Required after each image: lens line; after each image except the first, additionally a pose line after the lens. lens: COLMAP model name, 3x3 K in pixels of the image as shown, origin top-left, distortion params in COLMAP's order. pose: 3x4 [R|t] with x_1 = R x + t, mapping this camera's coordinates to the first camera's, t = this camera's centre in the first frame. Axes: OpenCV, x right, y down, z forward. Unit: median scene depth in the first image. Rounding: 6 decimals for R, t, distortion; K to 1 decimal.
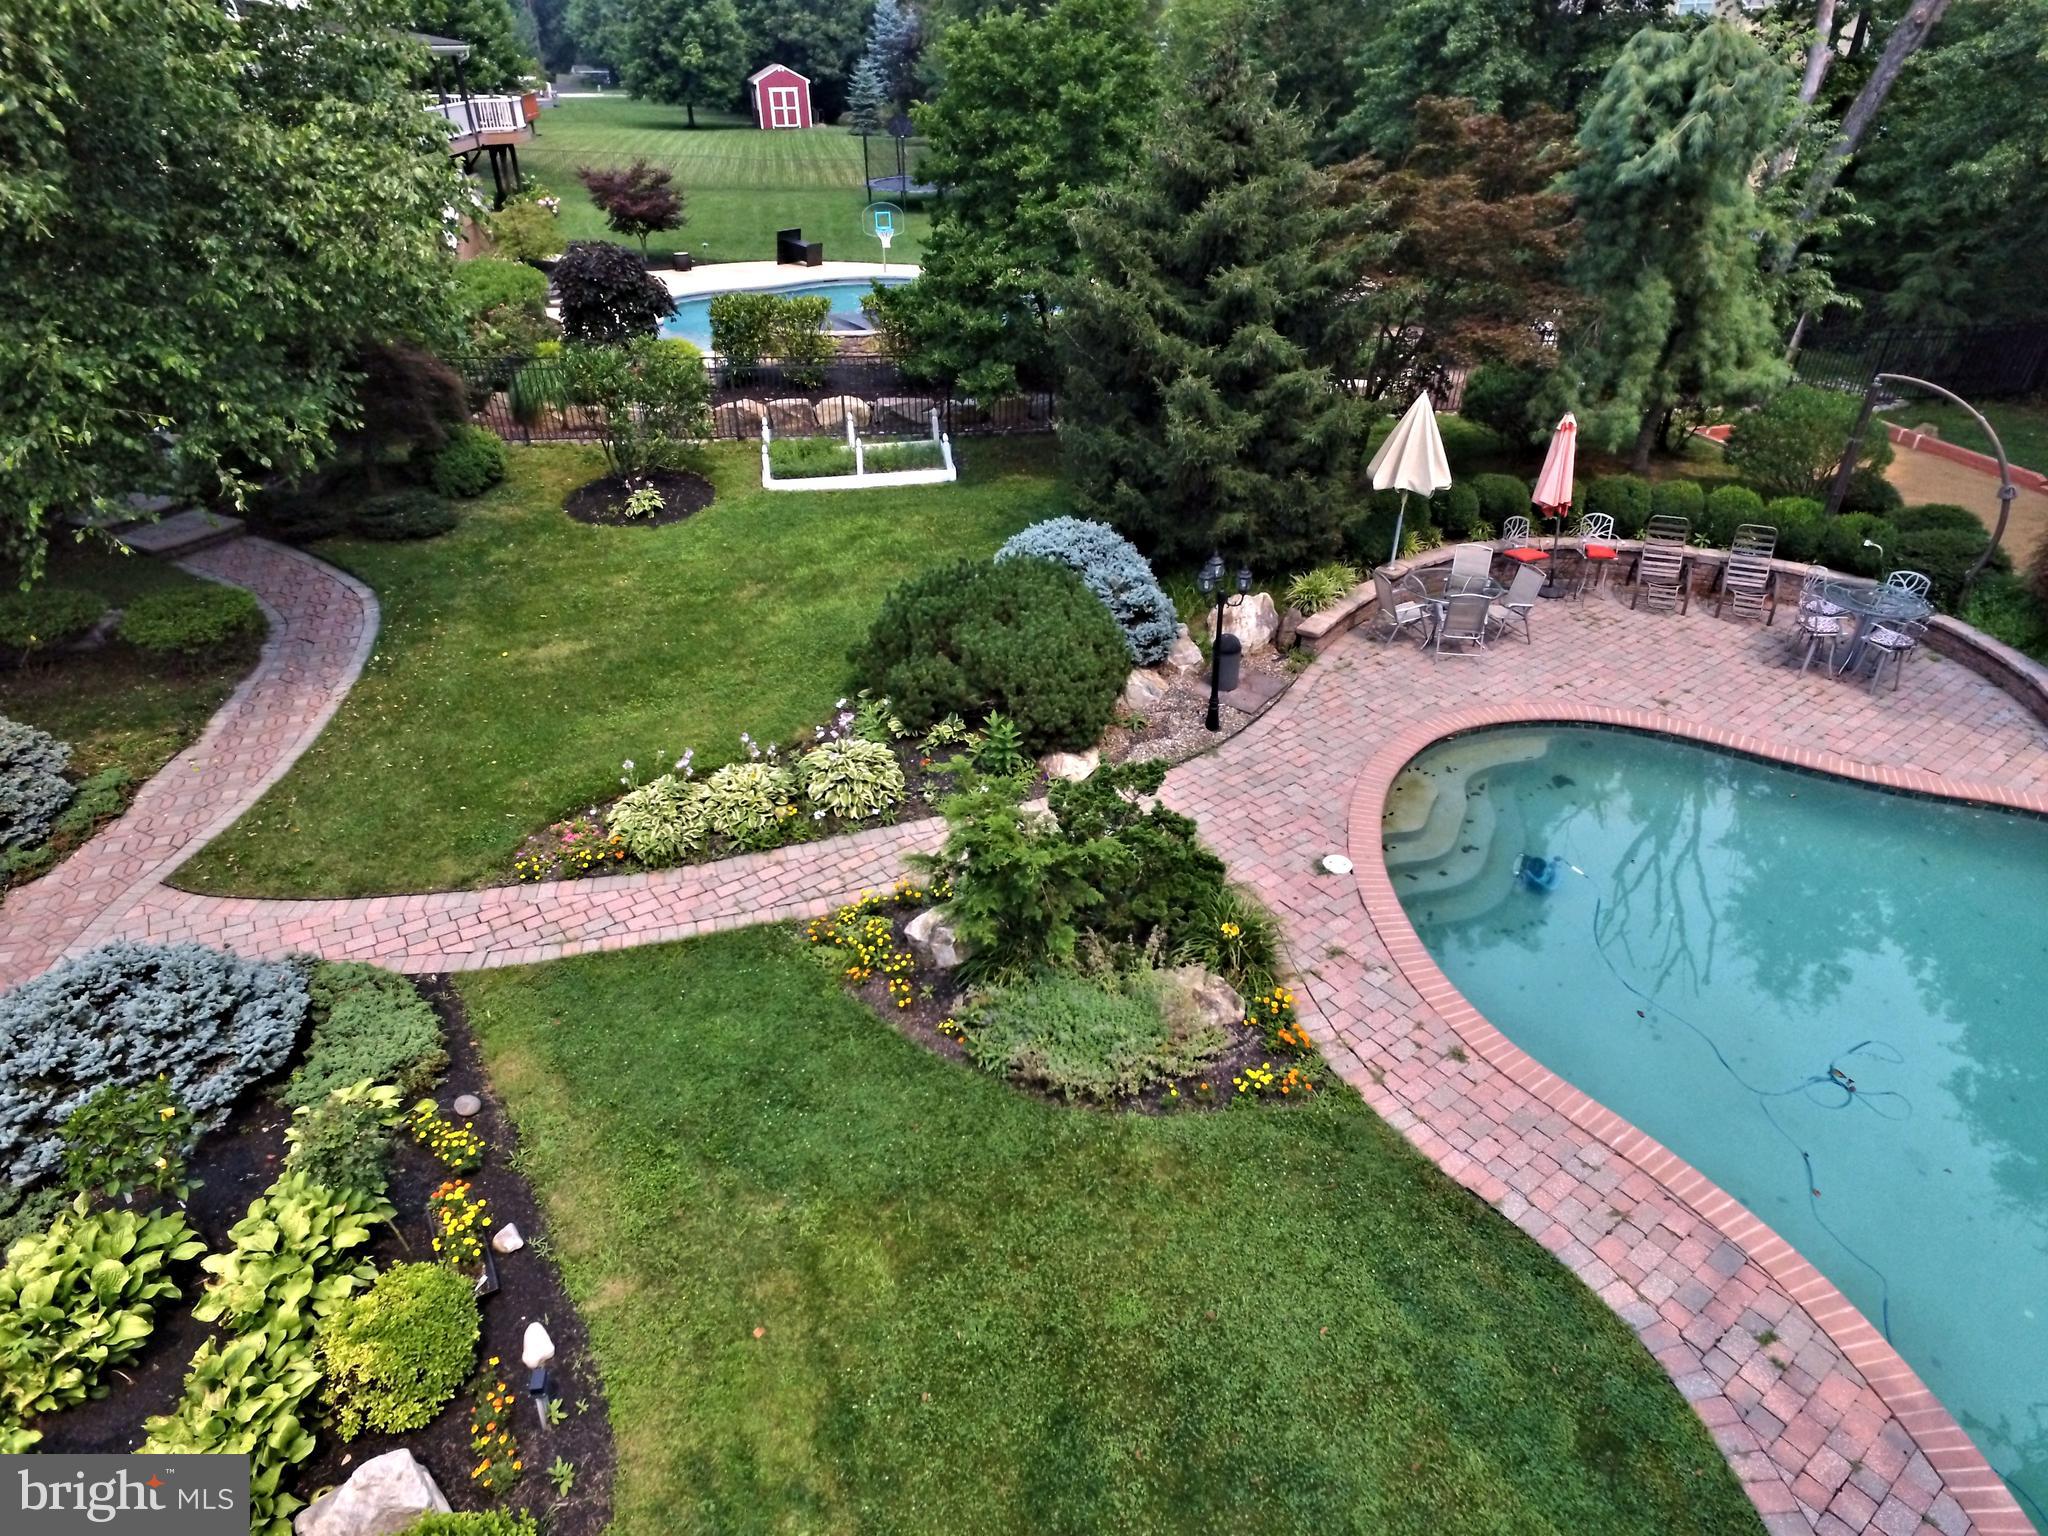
lens RADIAL K [[1198.1, 0, 1034.2], [0, 1198.1, 764.8], [0, 0, 1]] dist [-0.004067, 0.015596]
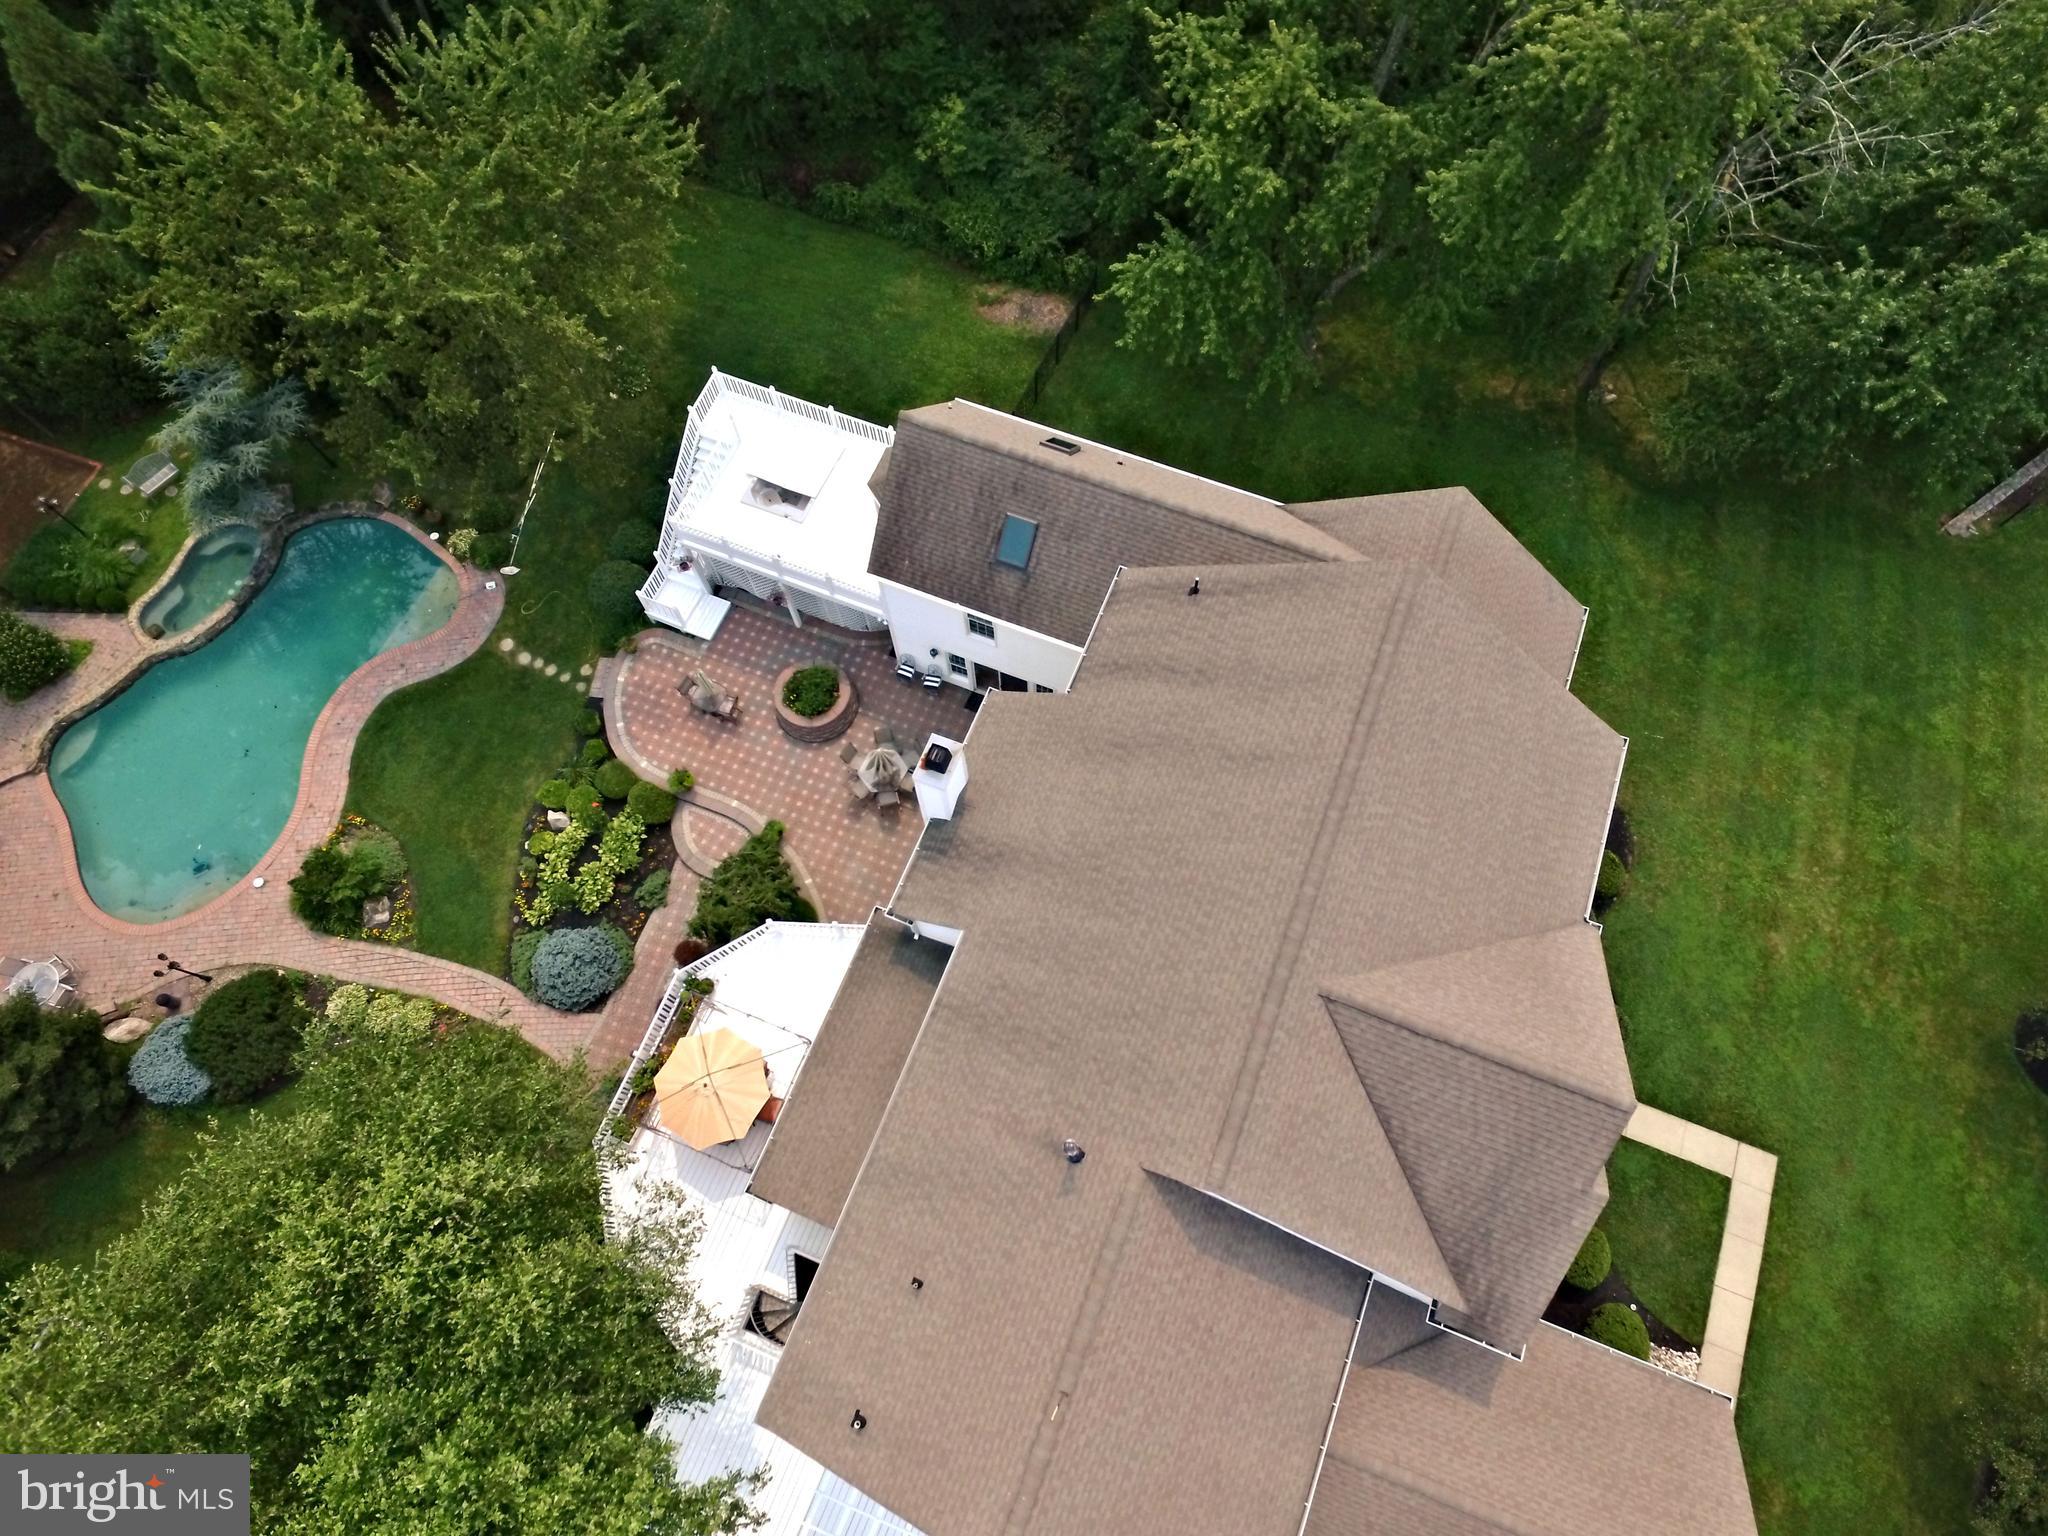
lens RADIAL K [[1198.1, 0, 1034.2], [0, 1198.1, 764.8], [0, 0, 1]] dist [-0.004067, 0.015596]
pose [[-0.853068, -0.481617, 0.200801, -2.071812], [0.277939, -0.093709, 0.956017, -2.465996], [-0.441617, 0.871358, 0.213800, -0.847722]]
